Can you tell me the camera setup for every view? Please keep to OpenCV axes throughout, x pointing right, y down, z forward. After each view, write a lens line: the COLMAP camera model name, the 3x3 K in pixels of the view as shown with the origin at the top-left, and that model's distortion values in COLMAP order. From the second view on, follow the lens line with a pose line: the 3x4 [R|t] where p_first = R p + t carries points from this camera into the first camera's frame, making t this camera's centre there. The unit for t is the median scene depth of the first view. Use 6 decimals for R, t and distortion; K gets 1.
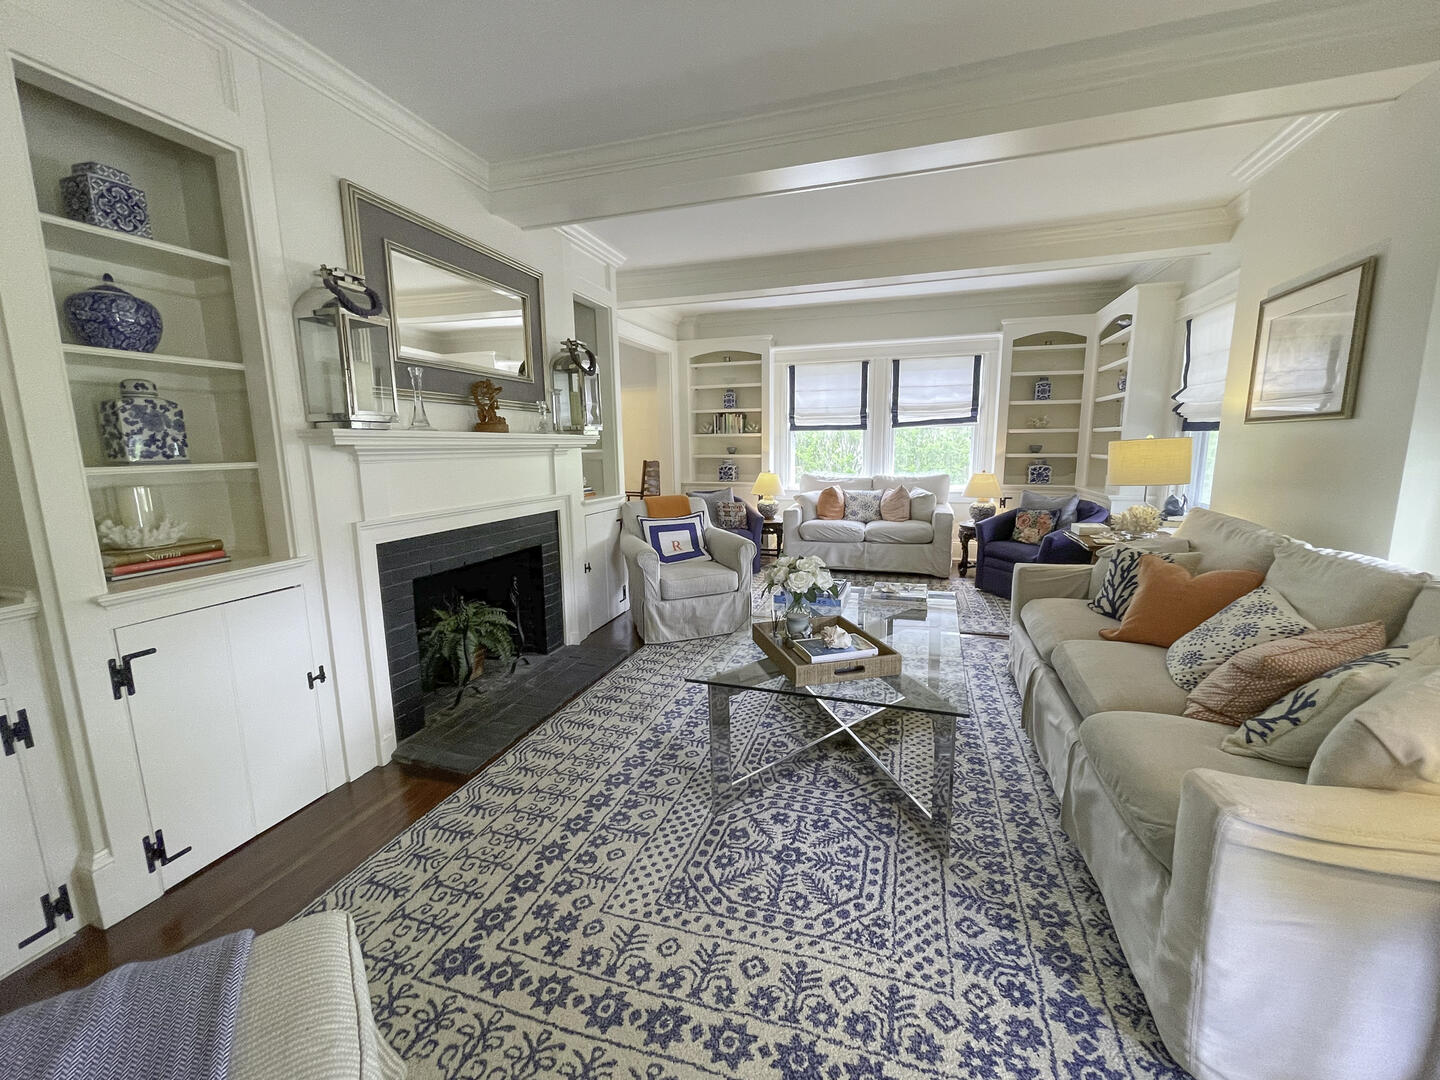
lens RADIAL K [[596.2, 0, 720.7], [0, 596.2, 542.4], [0, 0, 1]] dist [0.003451, -0.002055]
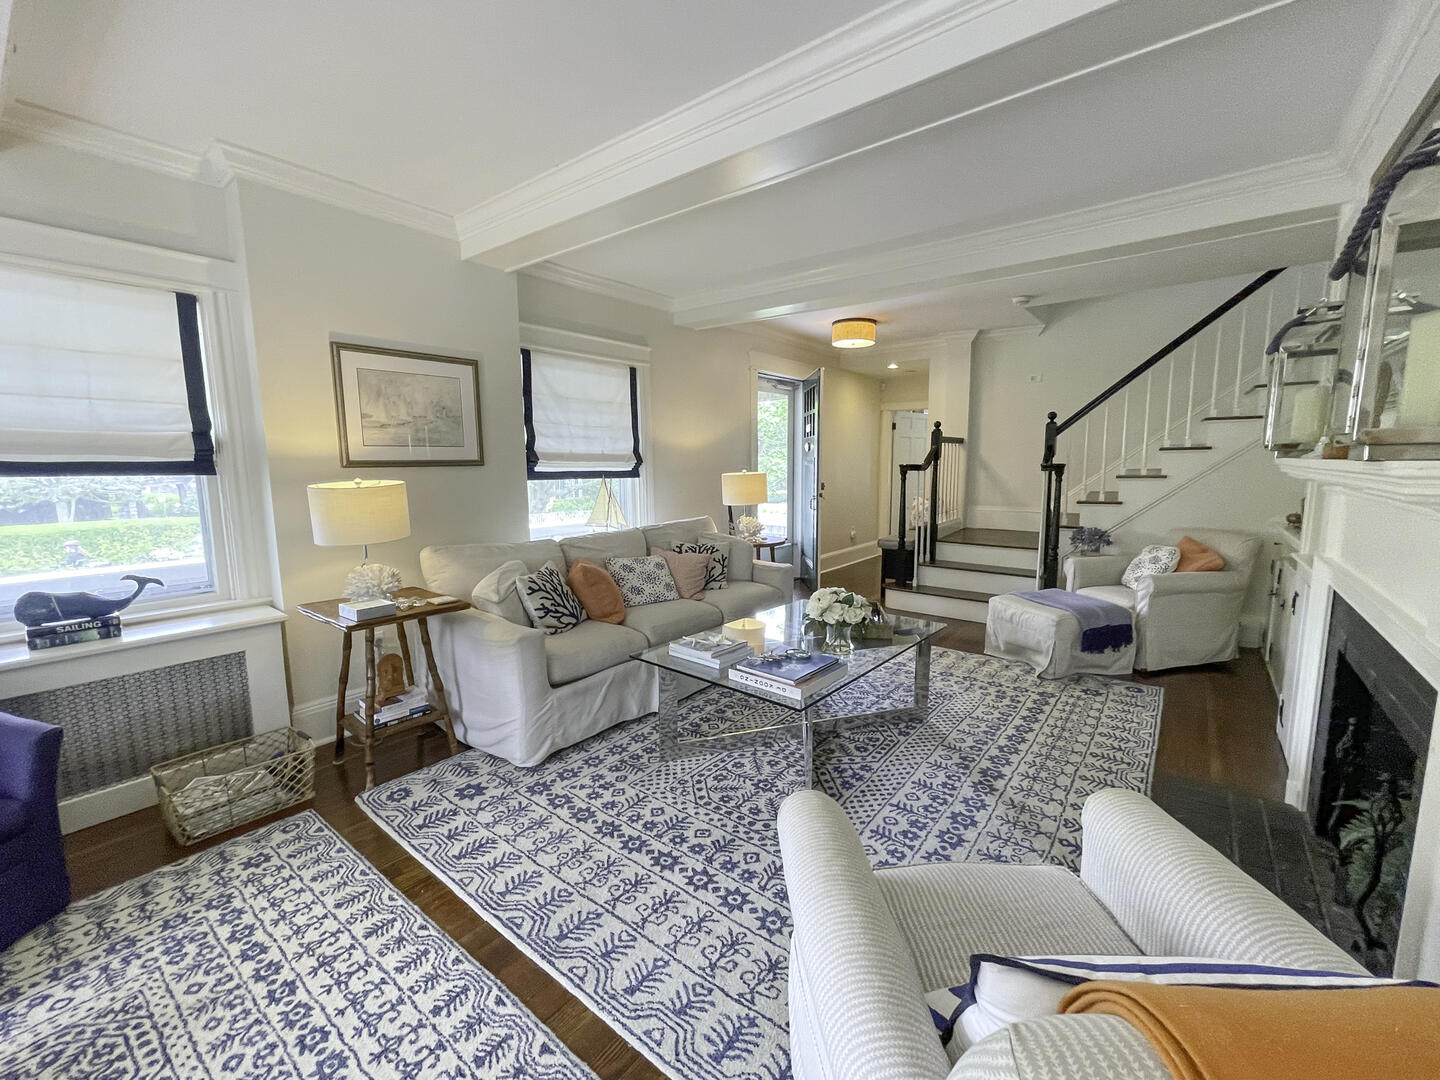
lens RADIAL K [[596.2, 0, 716.7], [0, 596.2, 537.7], [0, 0, 1]] dist [0.003451, -0.002055]
pose [[-0.934993, -0.027617, 0.353591, -0.038017], [0.076366, 0.957903, 0.276749, -0.451806], [-0.346348, 0.285761, -0.893523, 2.454805]]
